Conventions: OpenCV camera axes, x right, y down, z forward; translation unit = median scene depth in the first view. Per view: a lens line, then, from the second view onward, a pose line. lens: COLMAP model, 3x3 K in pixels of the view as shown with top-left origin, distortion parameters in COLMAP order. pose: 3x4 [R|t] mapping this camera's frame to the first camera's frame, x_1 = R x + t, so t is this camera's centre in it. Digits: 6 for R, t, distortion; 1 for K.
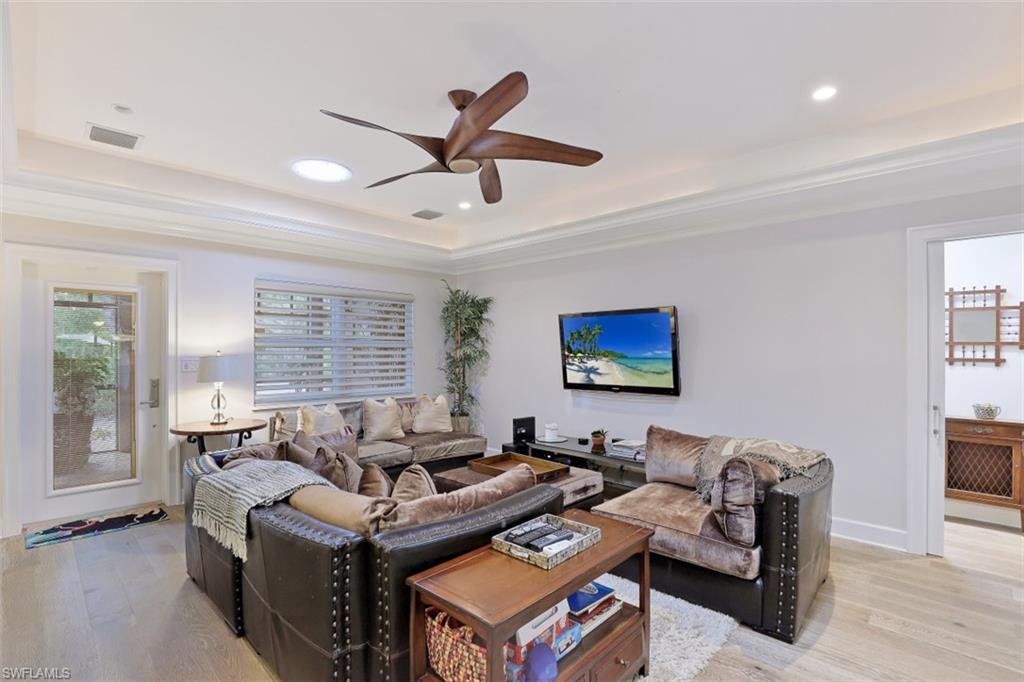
lens RADIAL K [[482.9, 0, 509.0], [0, 482.9, 348.6], [0, 0, 1]] dist [-0.026778, -0.000080]
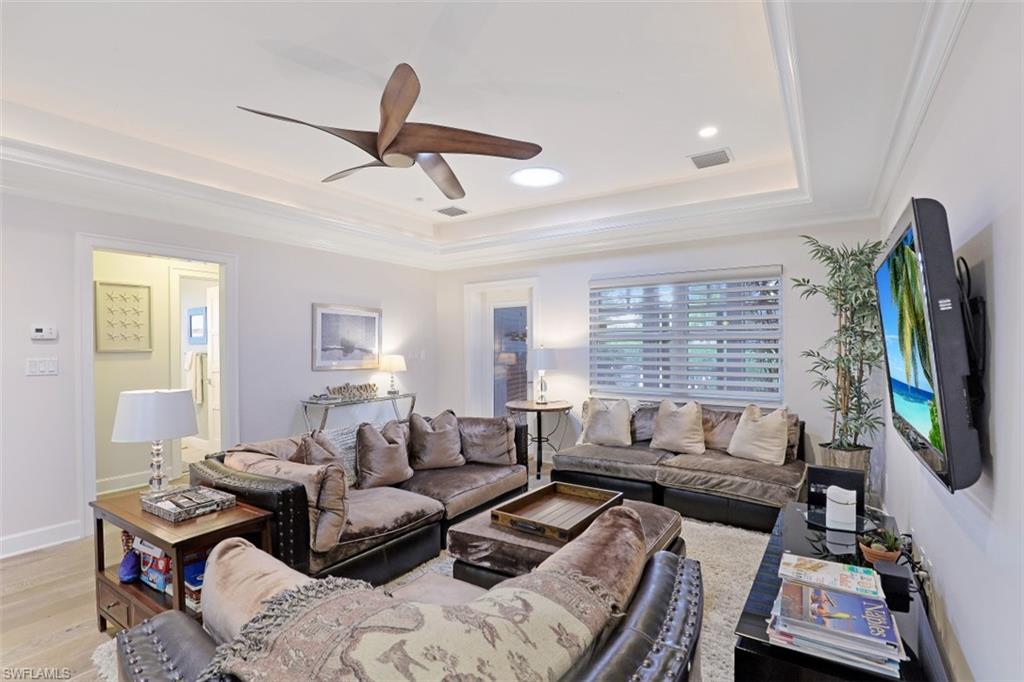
lens RADIAL K [[482.9, 0, 511.1], [0, 482.9, 342.8], [0, 0, 1]] dist [-0.026778, -0.000080]
pose [[0.173539, -0.006544, -0.984805, 0.545360], [0.010203, 0.999936, -0.004847, 0.003784], [0.984774, -0.009207, 0.173594, 0.623039]]
